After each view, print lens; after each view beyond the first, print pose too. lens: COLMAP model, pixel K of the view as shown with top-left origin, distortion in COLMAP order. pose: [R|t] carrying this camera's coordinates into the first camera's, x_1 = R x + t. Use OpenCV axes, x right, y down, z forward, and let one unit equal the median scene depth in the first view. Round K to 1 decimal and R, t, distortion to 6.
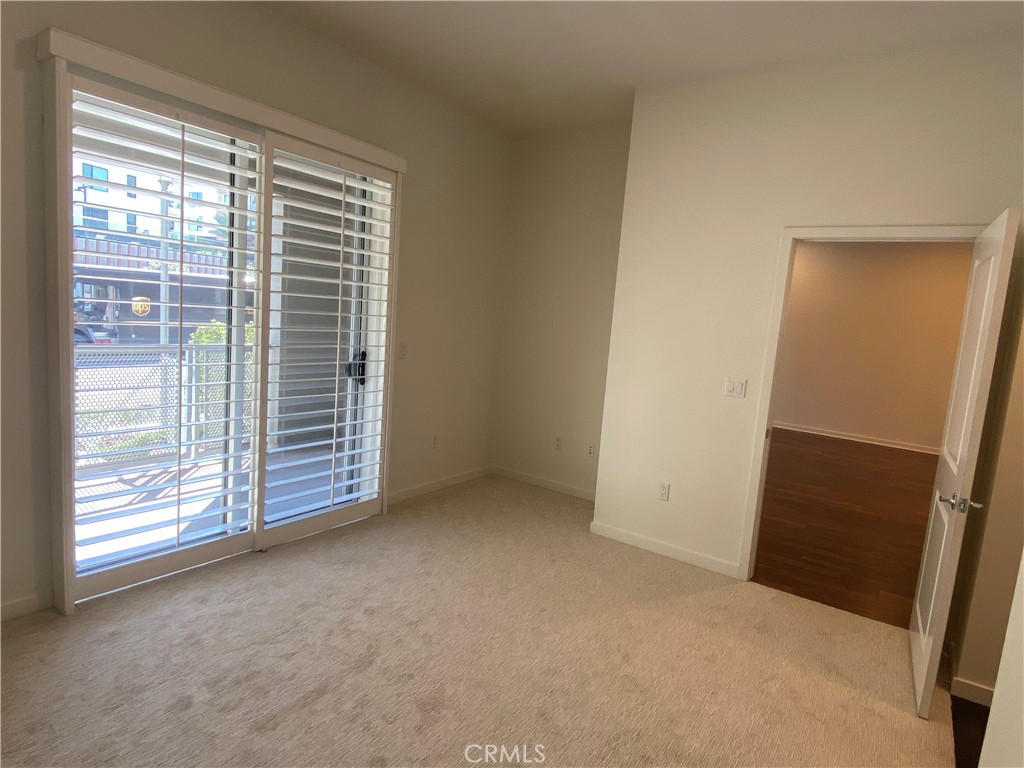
lens RADIAL K [[587.3, 0, 507.4], [0, 587.3, 385.9], [0, 0, 1]] dist [0.001129, 0.000295]
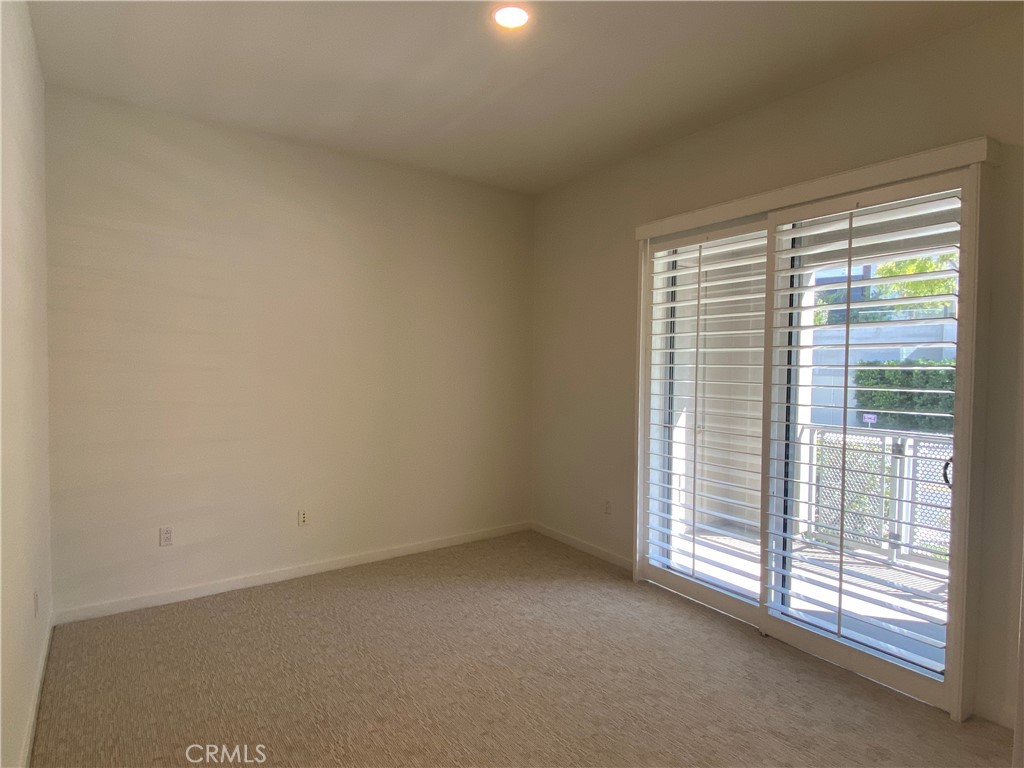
lens RADIAL K [[587.3, 0, 507.4], [0, 587.3, 385.9], [0, 0, 1]] dist [0.001129, 0.000295]
pose [[-0.364981, -0.044015, -0.929974, 0.674275], [-0.149486, 0.988693, 0.011874, -0.072522], [0.918936, 0.143352, -0.367433, 0.949733]]
